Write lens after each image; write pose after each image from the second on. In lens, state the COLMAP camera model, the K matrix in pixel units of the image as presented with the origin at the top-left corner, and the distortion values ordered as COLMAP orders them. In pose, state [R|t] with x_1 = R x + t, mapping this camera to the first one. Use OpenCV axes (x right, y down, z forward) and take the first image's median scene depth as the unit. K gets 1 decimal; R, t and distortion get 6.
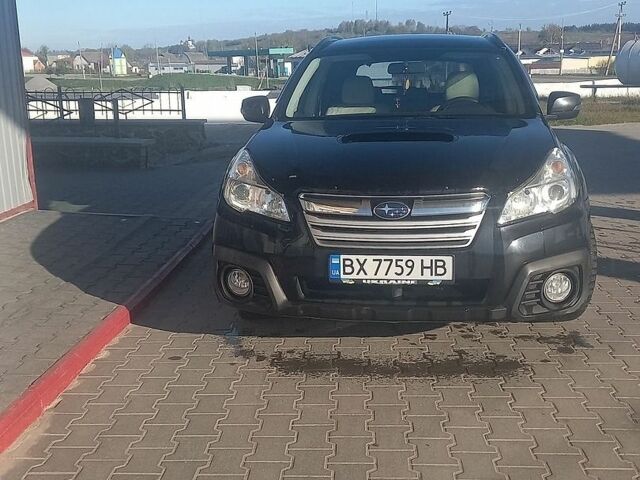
lens RADIAL K [[817.0, 0, 320.0], [0, 817.0, 240.0], [0, 0, 1]] dist [0.066665, -0.013628]
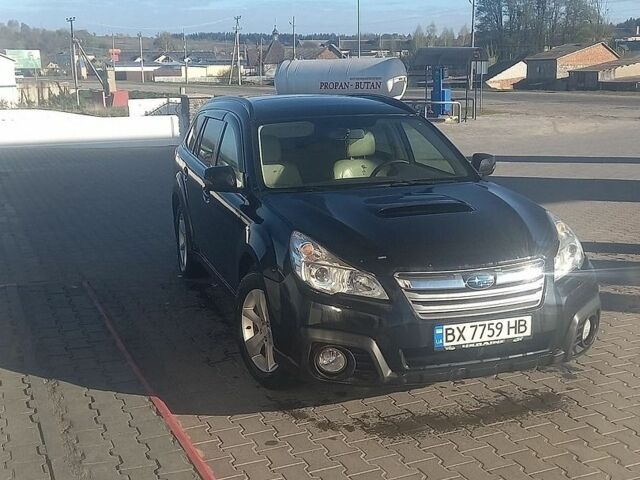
lens RADIAL K [[817.0, 0, 320.0], [0, 817.0, 240.0], [0, 0, 1]] dist [0.066665, -0.013628]
pose [[0.898501, -0.083858, 0.430888, -0.599370], [0.086259, 0.996174, 0.014001, -0.128516], [-0.430414, 0.024588, 0.902297, 0.057847]]
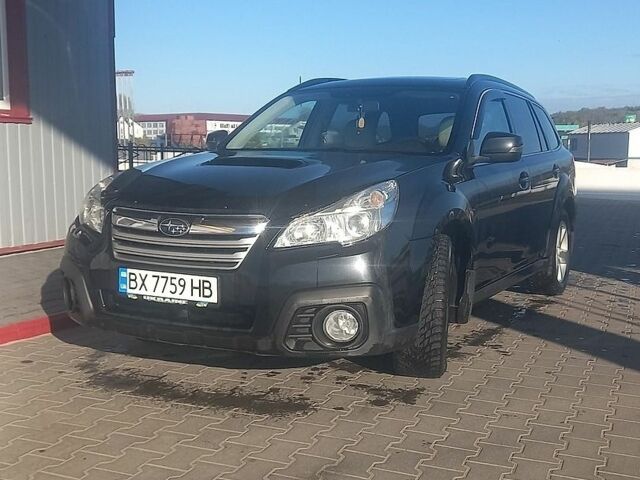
lens RADIAL K [[817.0, 0, 320.0], [0, 817.0, 240.0], [0, 0, 1]] dist [0.066665, -0.013628]
pose [[0.937844, 0.069242, -0.340081, 0.580915], [-0.099640, 0.992362, -0.072729, 0.032753], [0.332448, 0.102094, 0.937580, 0.138351]]
